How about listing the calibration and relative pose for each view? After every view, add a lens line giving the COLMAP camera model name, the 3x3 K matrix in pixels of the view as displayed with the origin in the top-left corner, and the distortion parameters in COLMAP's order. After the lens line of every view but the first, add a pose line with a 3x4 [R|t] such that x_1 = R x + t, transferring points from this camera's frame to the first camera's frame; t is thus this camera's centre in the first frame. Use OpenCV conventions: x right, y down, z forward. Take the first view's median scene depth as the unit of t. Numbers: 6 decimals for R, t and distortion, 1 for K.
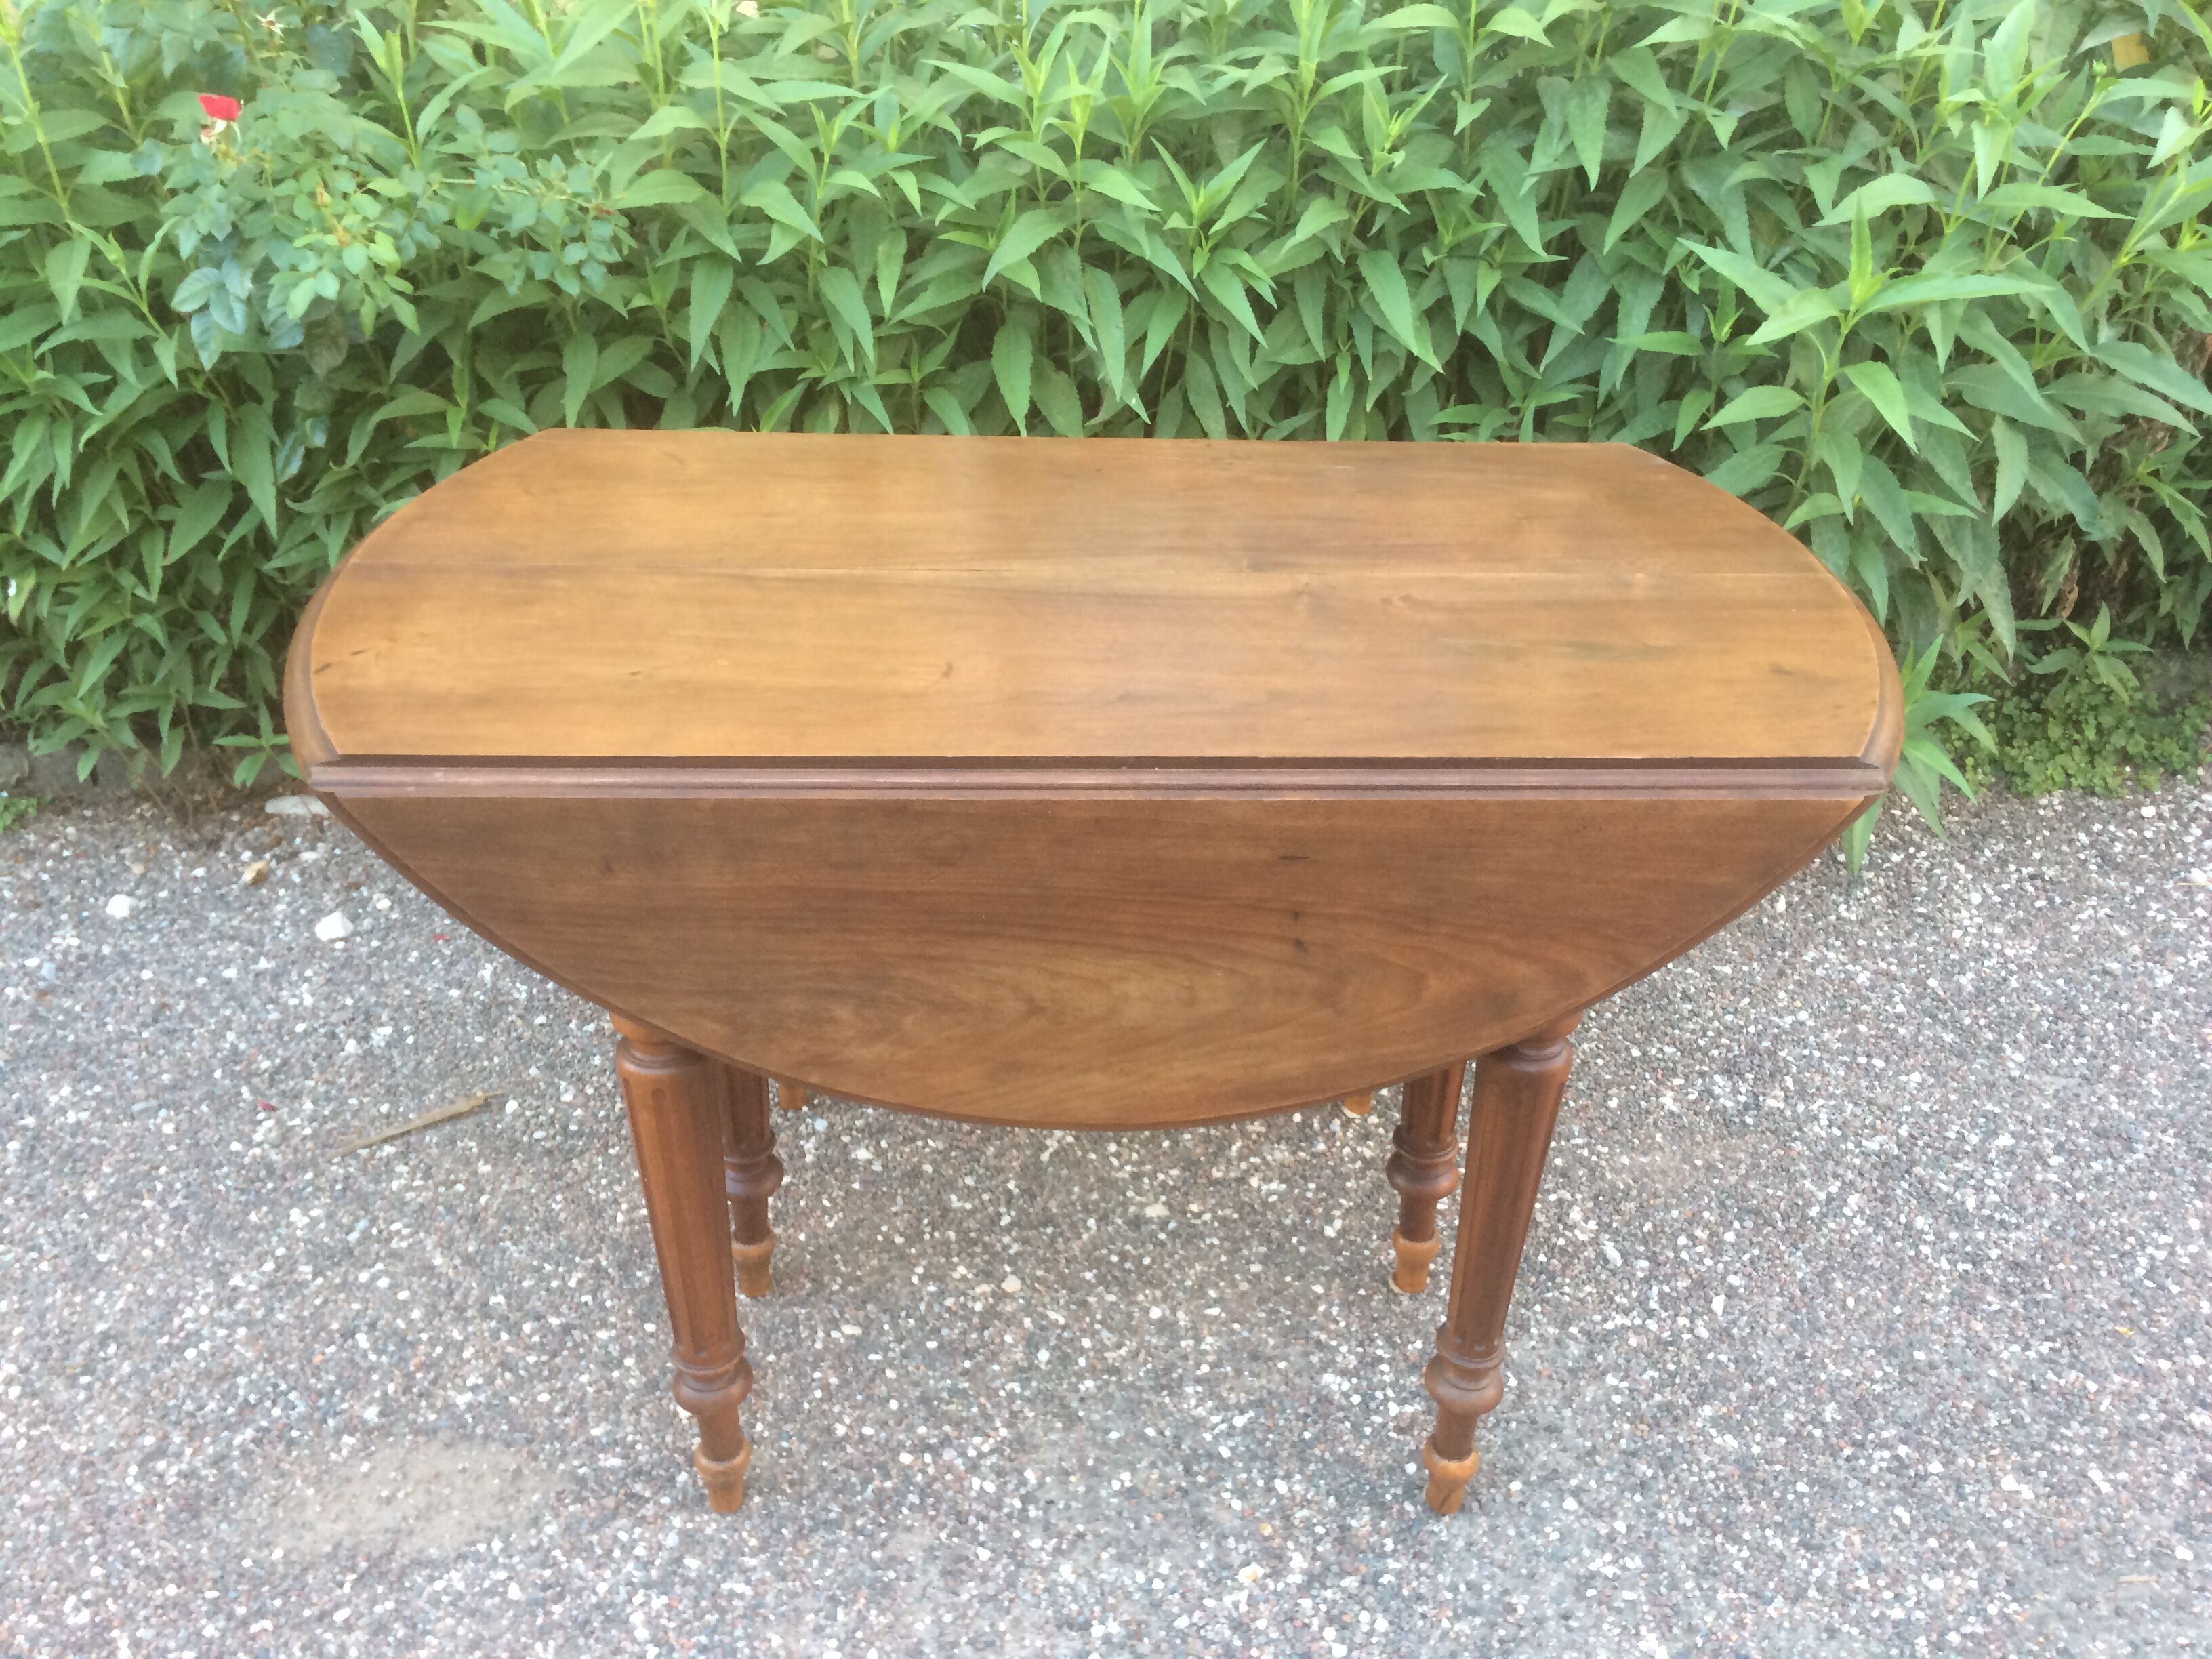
lens RADIAL K [[1904.7, 0, 1070.1], [0, 1904.7, 839.1], [0, 0, 1]] dist [0.174612, -0.260367]
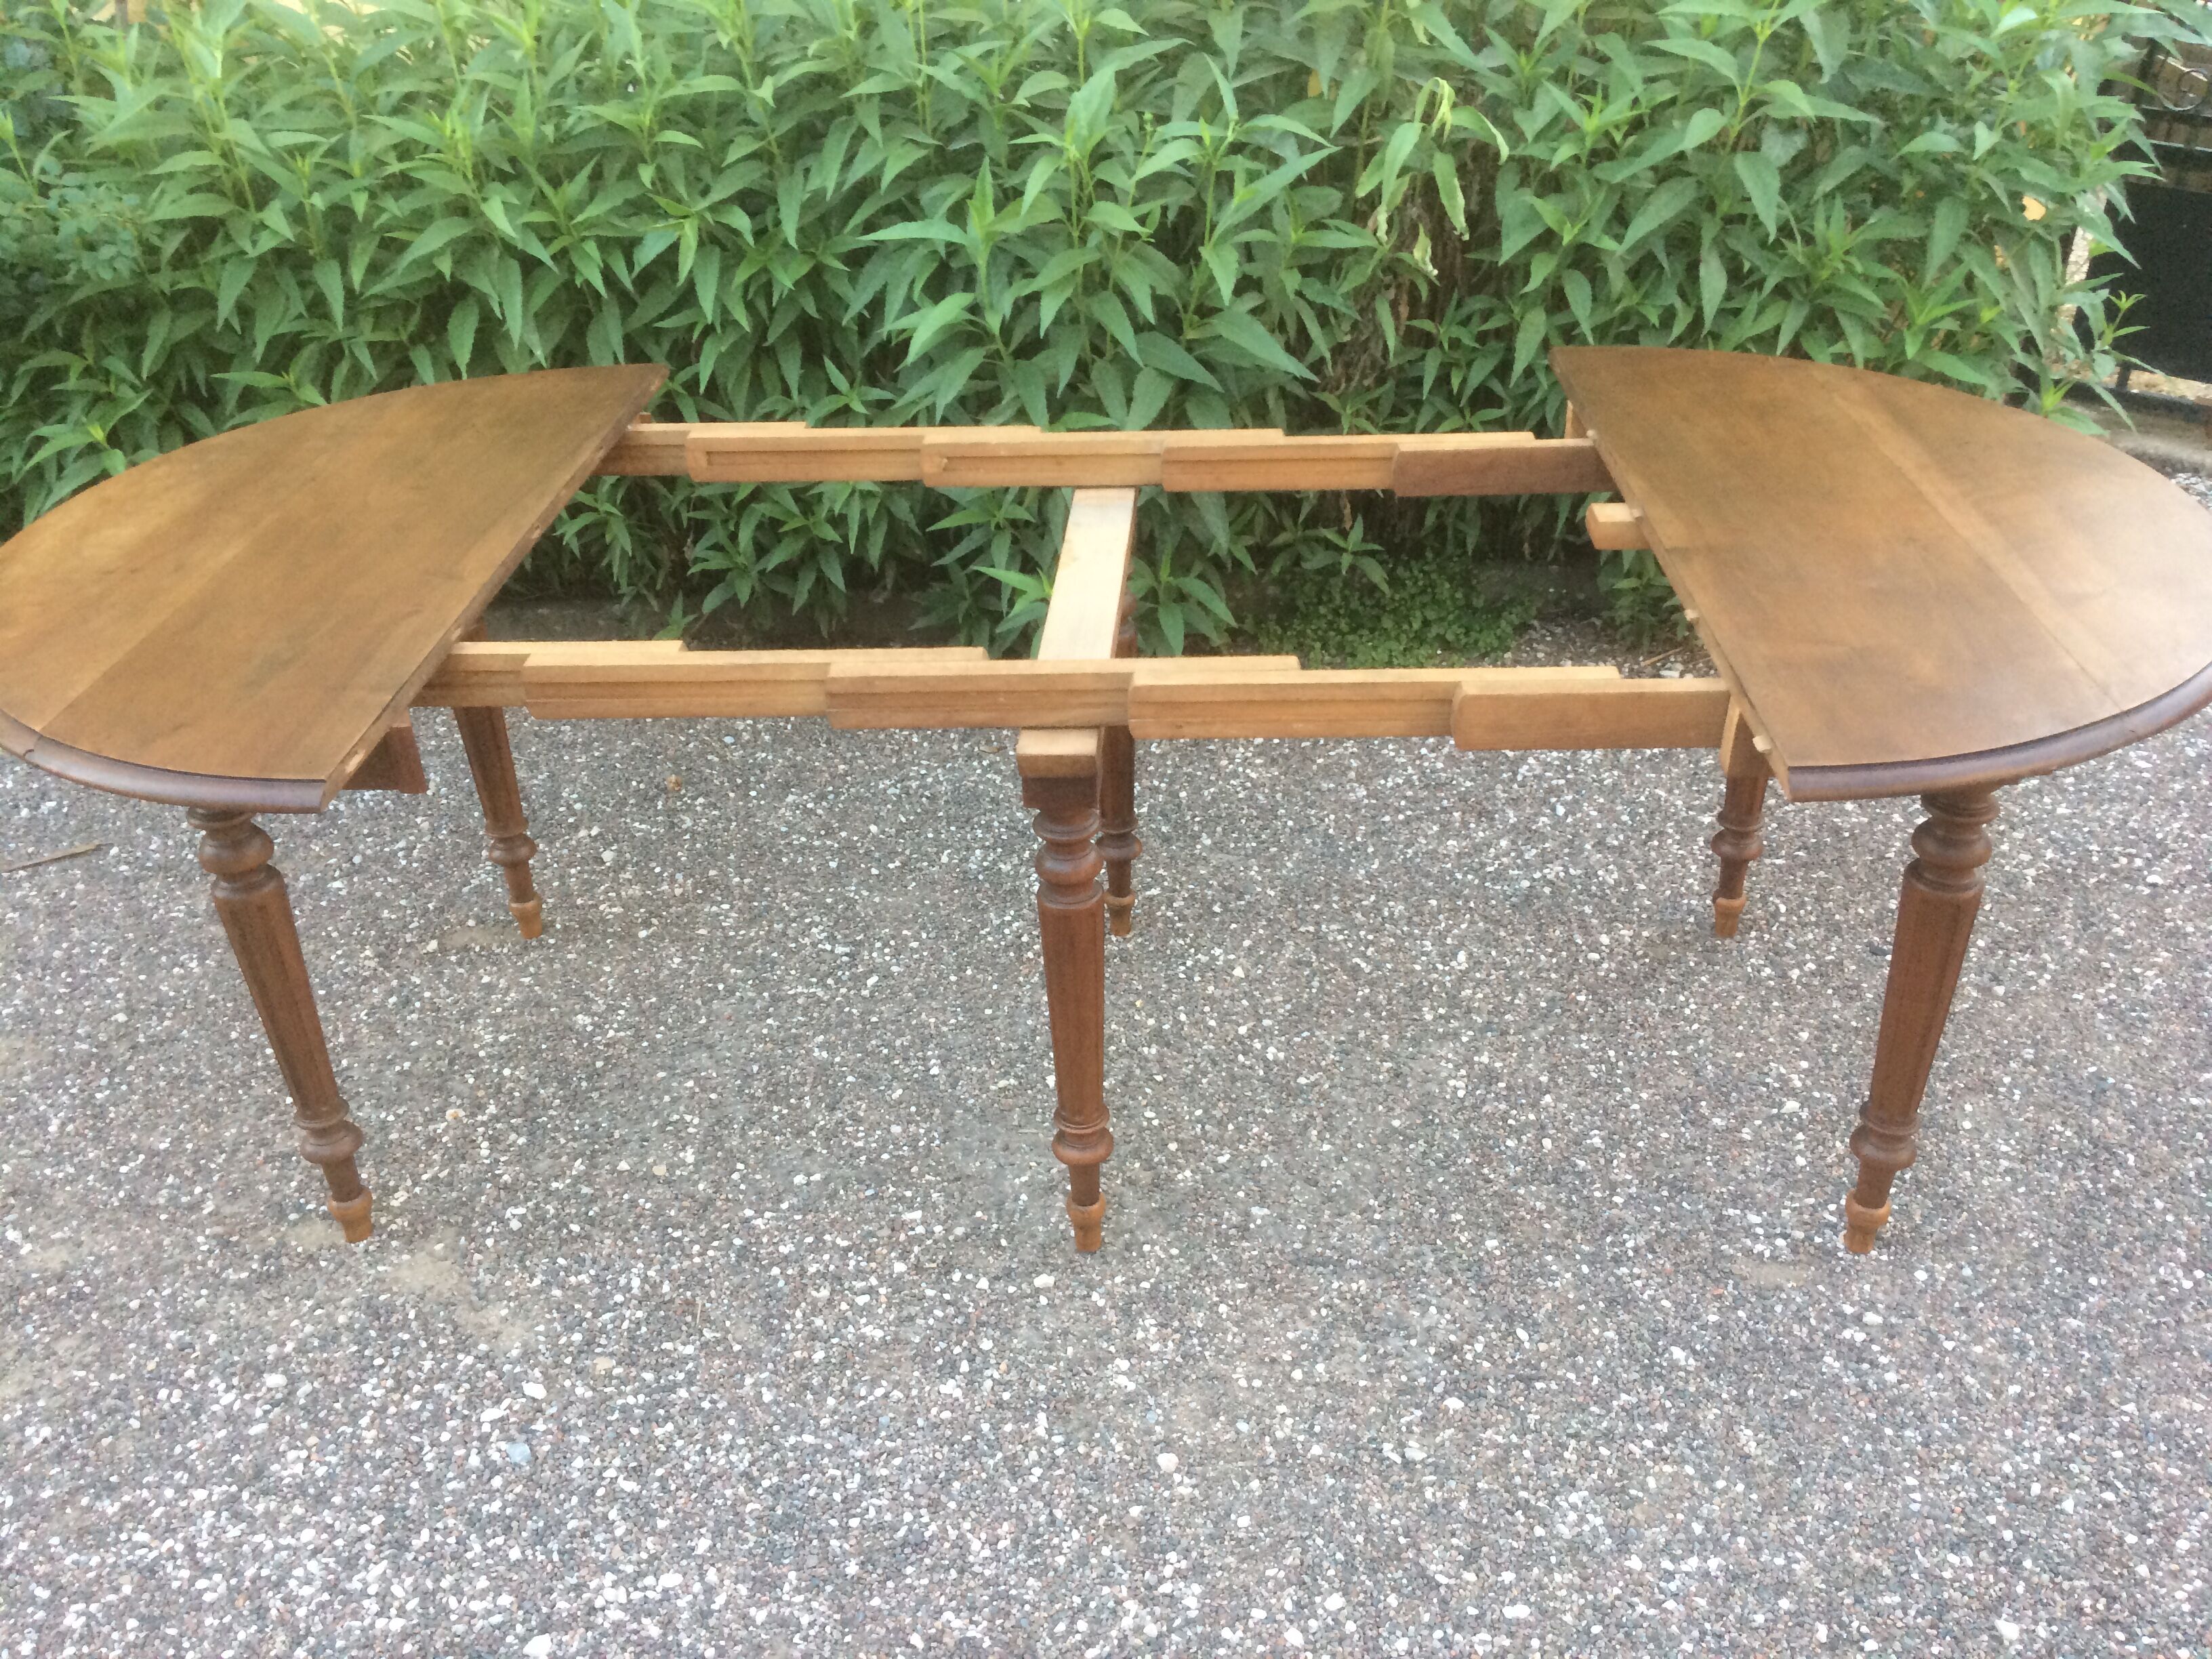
lens RADIAL K [[1979.5, 0, 1095.8], [0, 1979.5, 832.6], [0, 0, 1]] dist [0.171326, -0.245913]
pose [[0.992217, 0.014920, -0.123622, 0.643792], [-0.017577, 0.999637, -0.020425, 0.150049], [0.123272, 0.022439, 0.992119, -0.413677]]
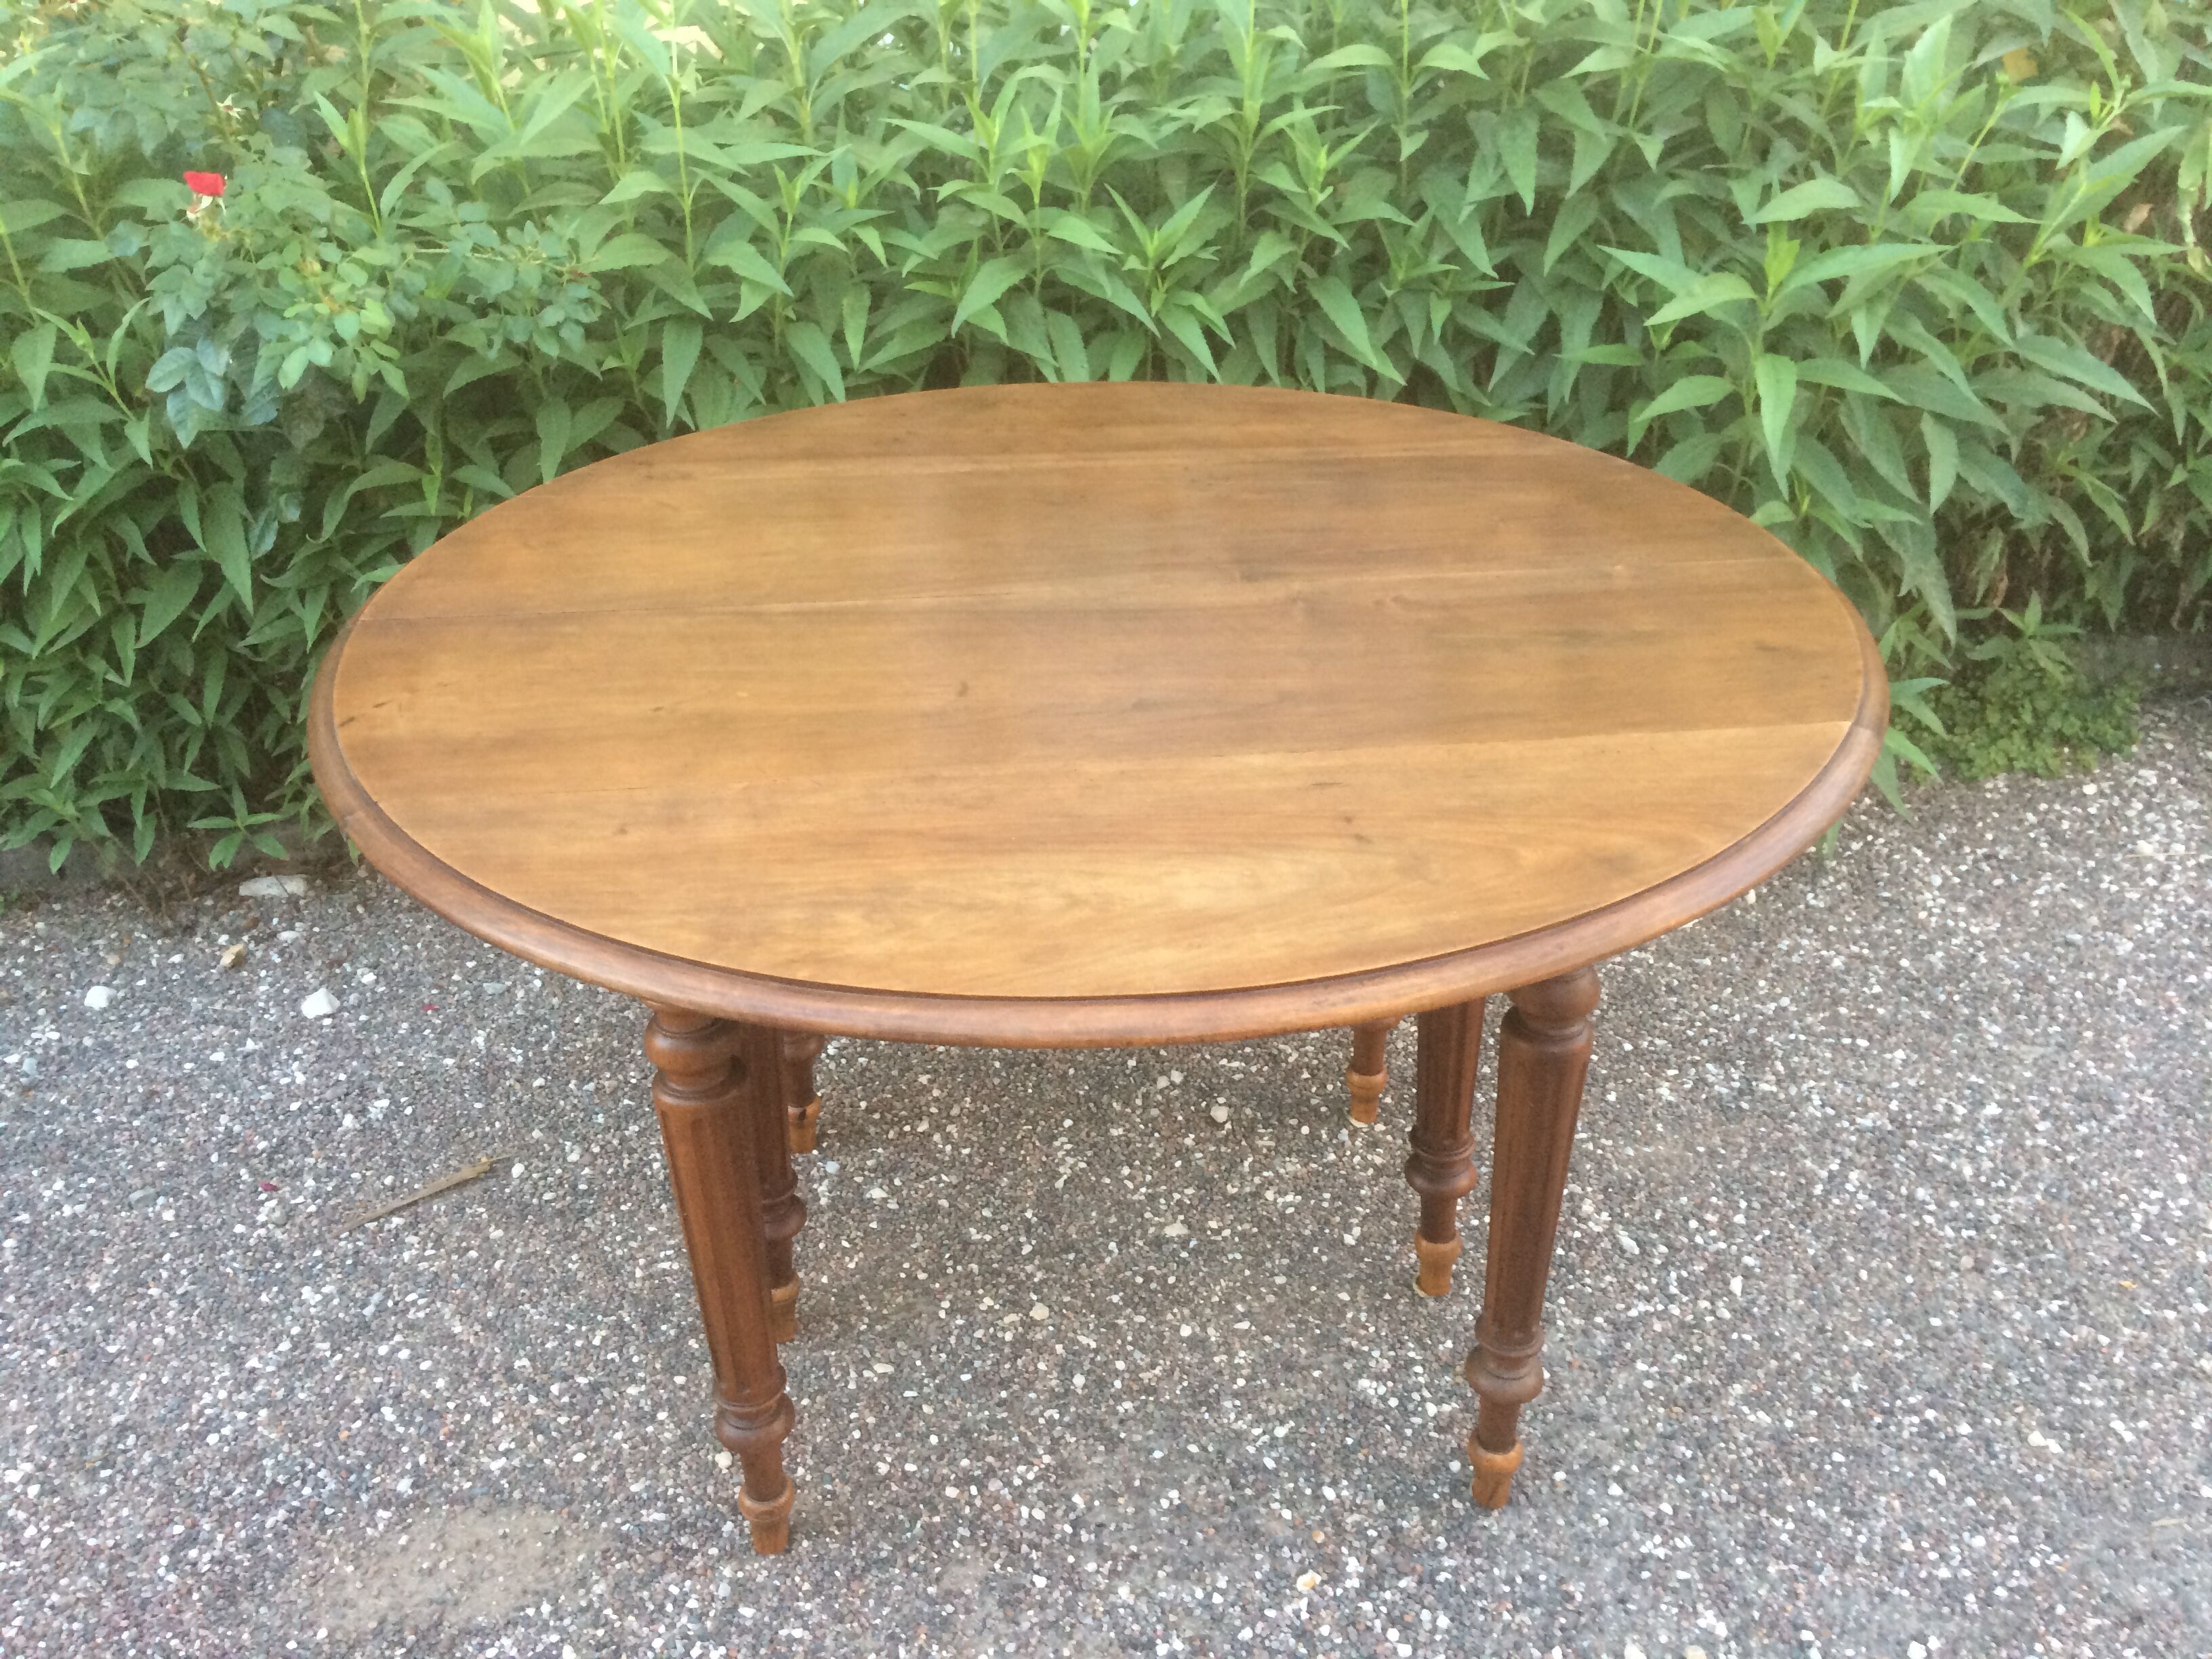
lens RADIAL K [[1900.8, 0, 1066.7], [0, 1900.8, 819.7], [0, 0, 1]] dist [0.189091, -0.285370]
pose [[0.997470, -0.057135, 0.042307, -0.042155], [0.058922, 0.997367, -0.042271, 0.018465], [-0.039781, 0.044657, 0.998210, -0.009488]]
